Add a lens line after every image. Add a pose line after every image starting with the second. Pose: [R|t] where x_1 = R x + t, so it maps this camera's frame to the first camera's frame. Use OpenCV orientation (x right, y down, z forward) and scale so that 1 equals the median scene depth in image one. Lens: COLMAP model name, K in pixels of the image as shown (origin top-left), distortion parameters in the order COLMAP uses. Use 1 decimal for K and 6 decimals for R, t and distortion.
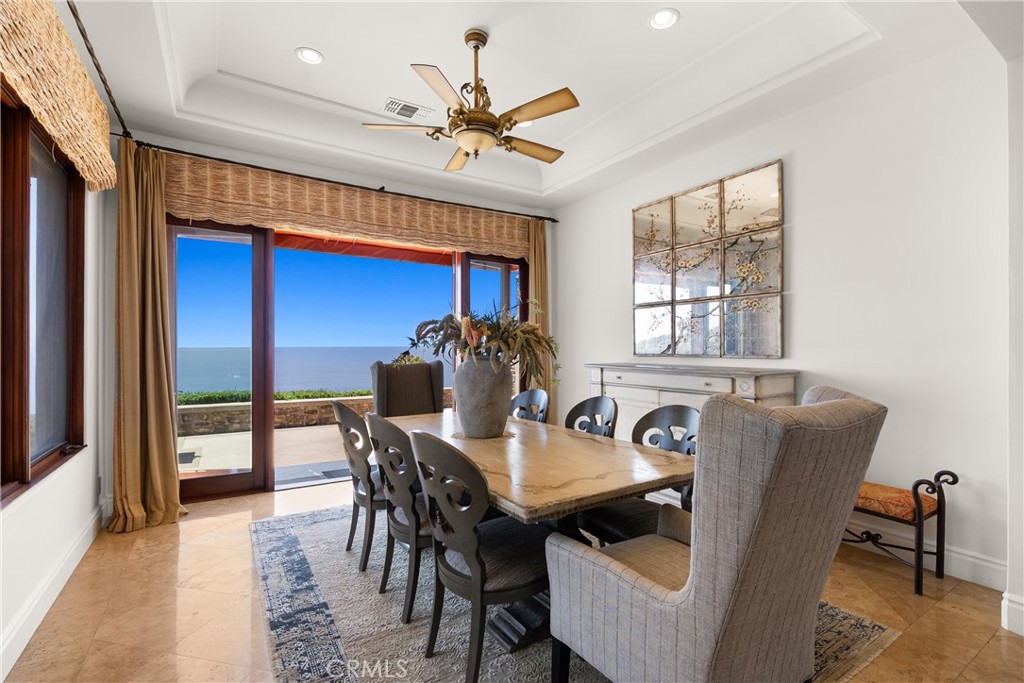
lens RADIAL K [[468.2, 0, 511.4], [0, 468.2, 340.2], [0, 0, 1]] dist [0.000839, 0.000734]
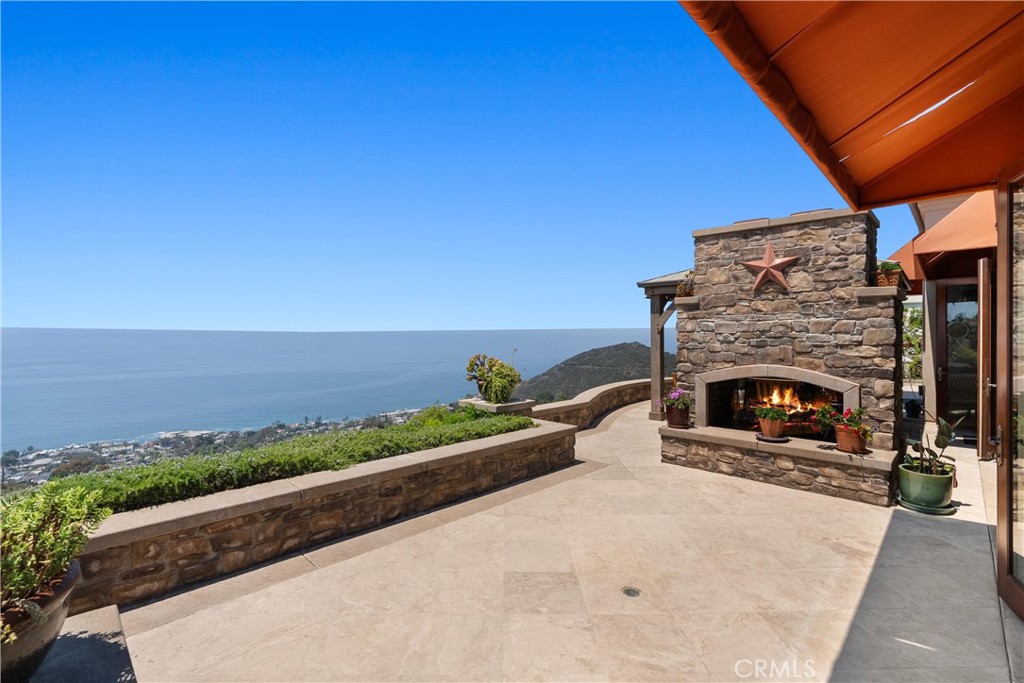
lens RADIAL K [[468.2, 0, 518.9], [0, 468.2, 336.4], [0, 0, 1]] dist [0.000839, 0.000734]
pose [[0.970037, 0.007733, 0.242833, -0.464057], [-0.007991, 0.999968, 0.000076, -0.001982], [-0.242825, -0.002015, 0.970068, 0.576566]]
